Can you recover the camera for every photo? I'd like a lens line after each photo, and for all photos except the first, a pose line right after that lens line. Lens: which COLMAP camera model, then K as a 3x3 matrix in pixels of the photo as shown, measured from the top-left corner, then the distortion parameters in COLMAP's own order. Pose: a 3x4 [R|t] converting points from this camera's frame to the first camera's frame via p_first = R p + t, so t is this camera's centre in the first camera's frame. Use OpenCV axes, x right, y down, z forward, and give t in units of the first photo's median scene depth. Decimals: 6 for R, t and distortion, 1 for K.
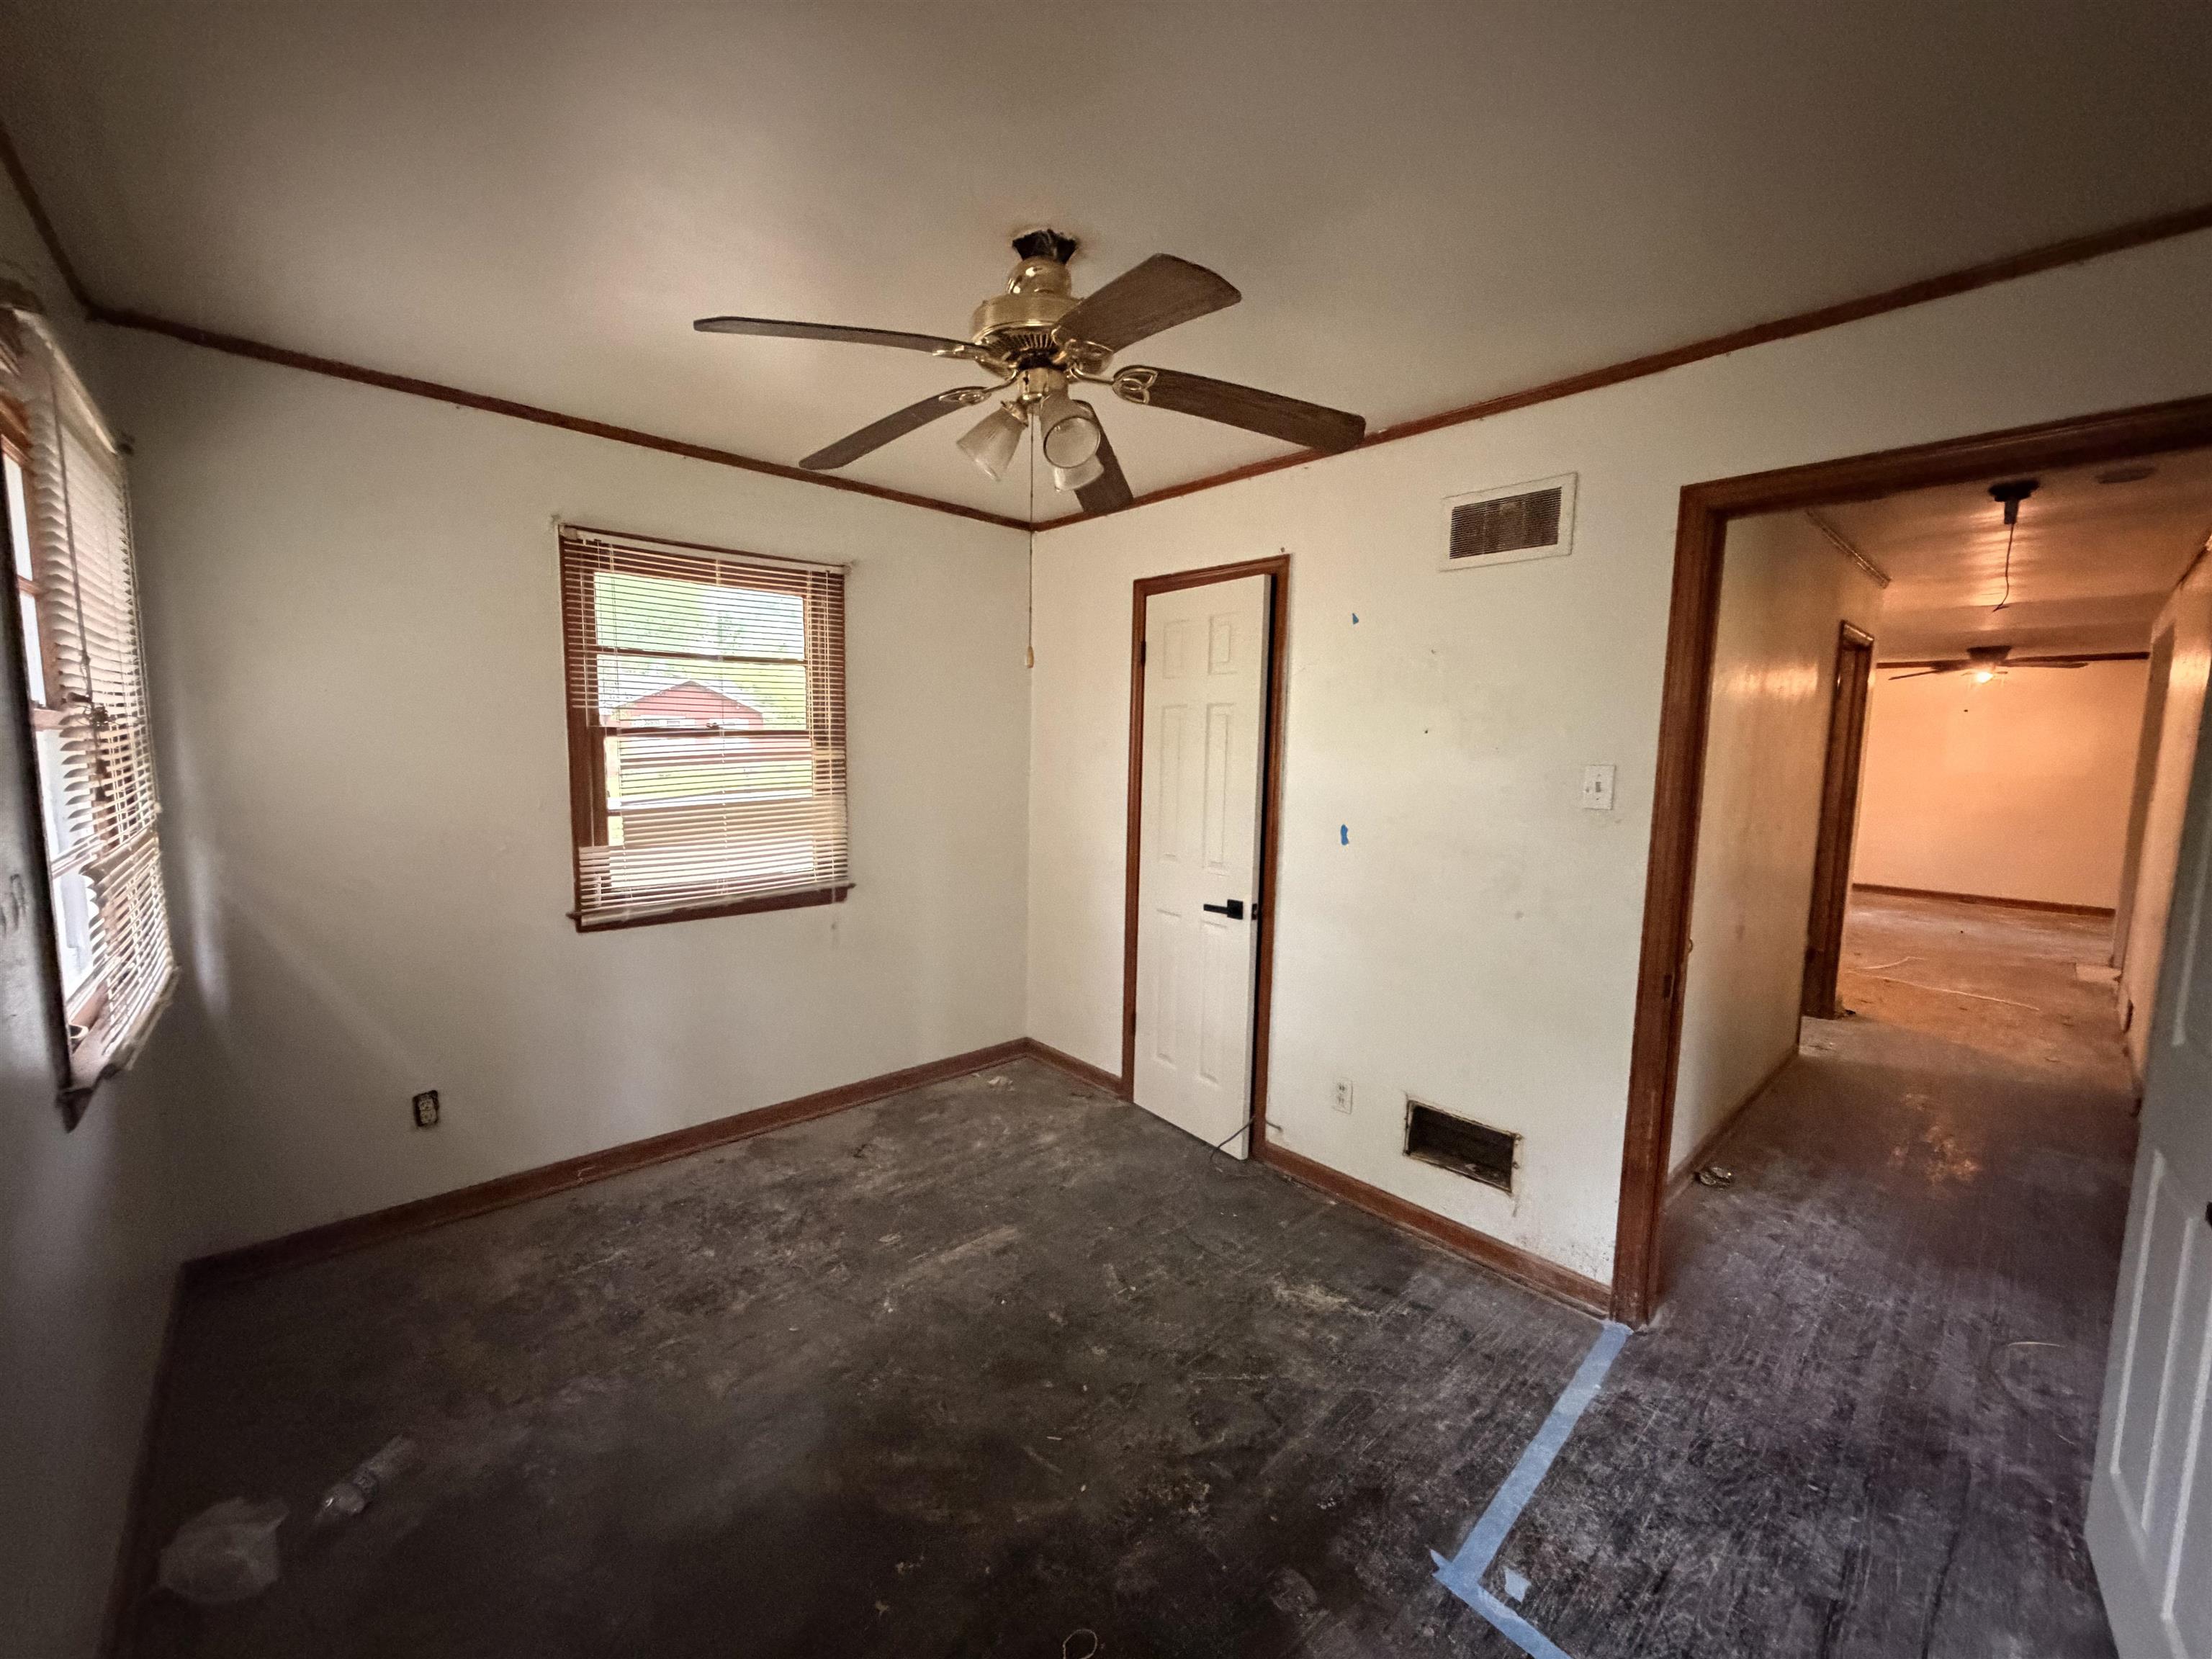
lens RADIAL K [[882.9, 0, 1098.9], [0, 882.9, 834.1], [0, 0, 1]] dist [-0.000075, 0.000605]
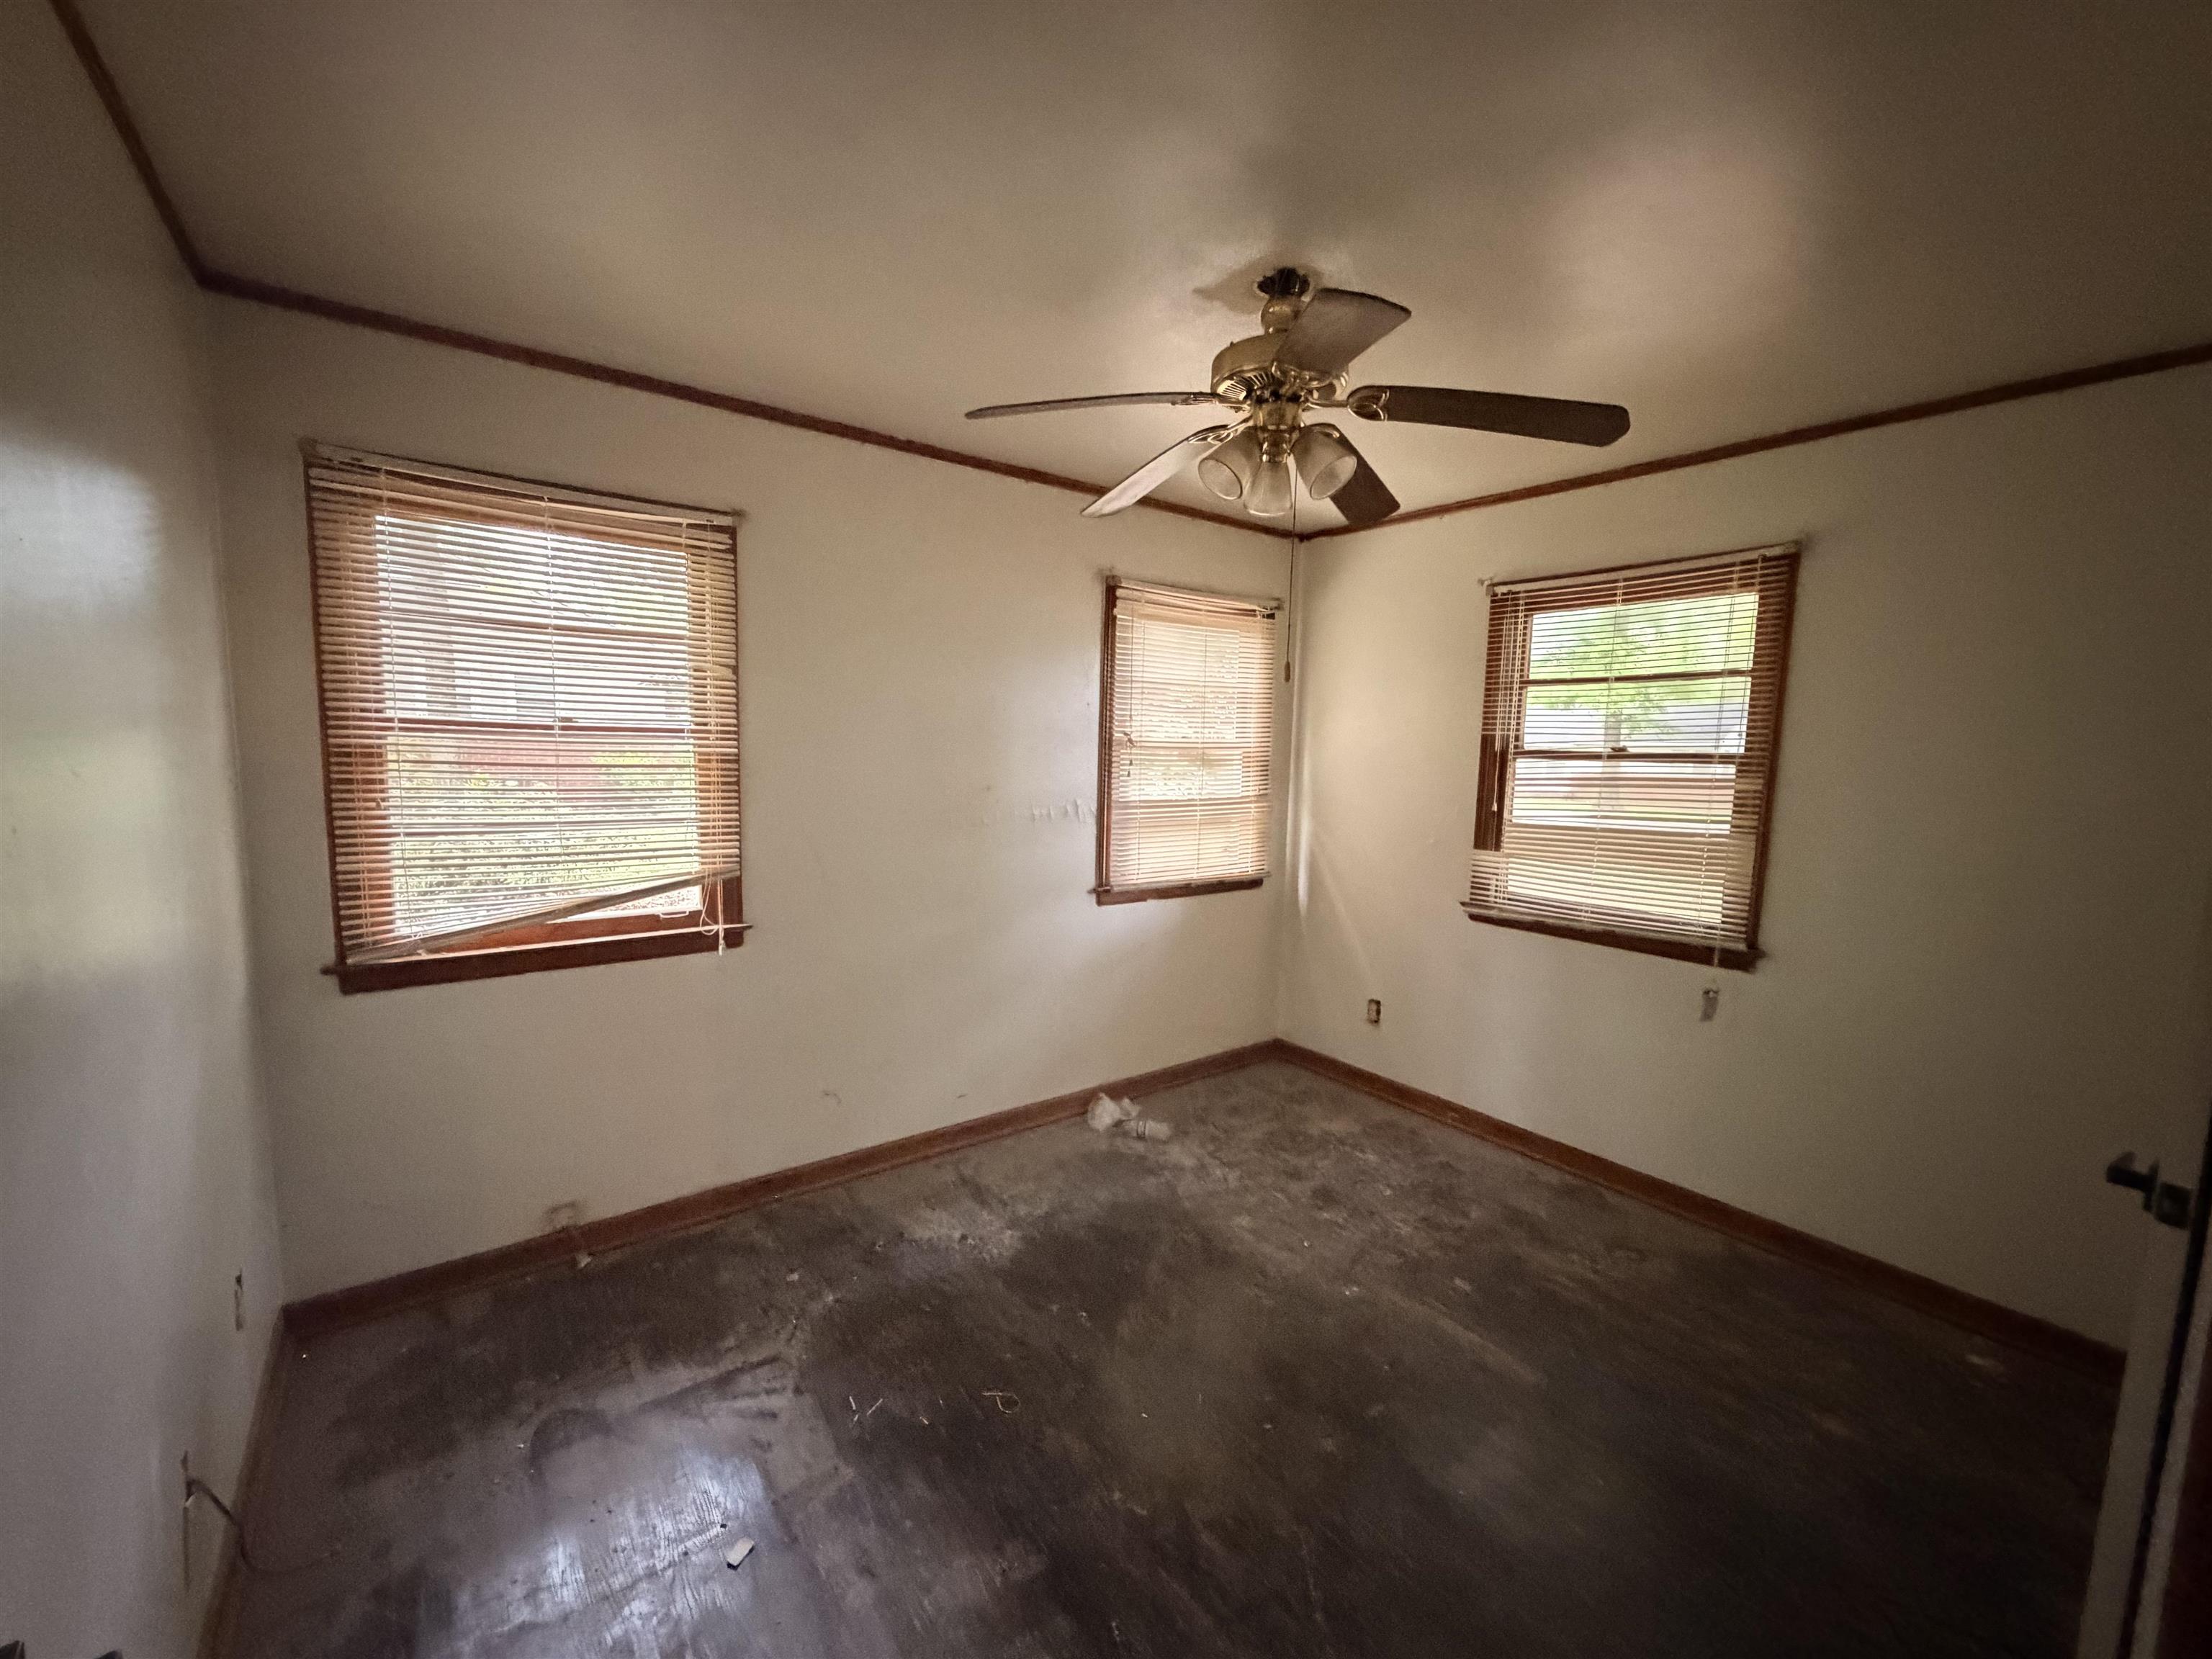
lens RADIAL K [[882.9, 0, 1099.5], [0, 882.9, 831.1], [0, 0, 1]] dist [-0.000075, 0.000605]
pose [[-0.093638, 0.082864, -0.992152, 0.644525], [-0.130829, 0.986865, 0.094770, -0.055707], [0.986973, 0.138676, -0.081567, 0.580038]]
